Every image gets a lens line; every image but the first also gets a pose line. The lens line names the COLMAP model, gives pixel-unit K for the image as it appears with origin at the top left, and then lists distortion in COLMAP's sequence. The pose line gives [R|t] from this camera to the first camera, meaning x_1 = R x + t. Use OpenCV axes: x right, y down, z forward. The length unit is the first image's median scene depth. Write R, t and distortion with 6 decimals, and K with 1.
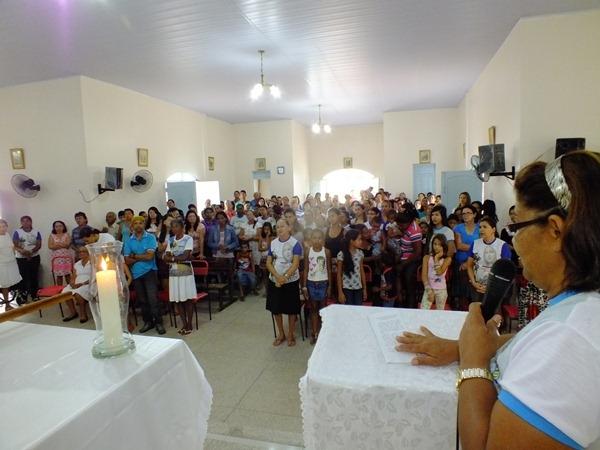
lens RADIAL K [[398.9, 0, 301.1], [0, 398.9, 225.8], [0, 0, 1]] dist [-0.043889, 0.003108]
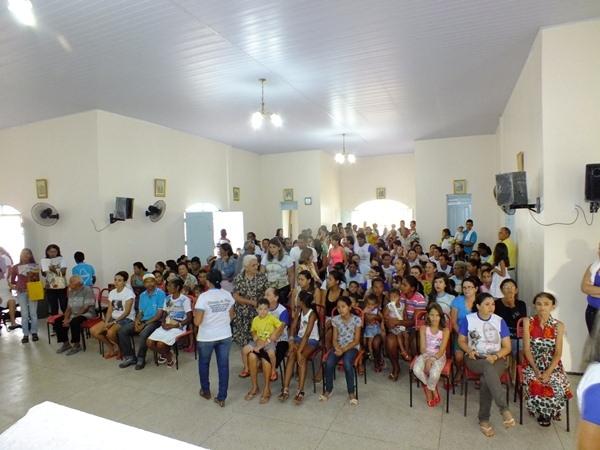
lens RADIAL K [[398.9, 0, 301.1], [0, 398.9, 225.8], [0, 0, 1]] dist [-0.043889, 0.003108]
pose [[0.991322, 0.011756, -0.130929, 0.118715], [-0.021580, 0.997035, -0.073864, -0.011867], [0.129673, 0.076049, 0.988636, 0.071124]]
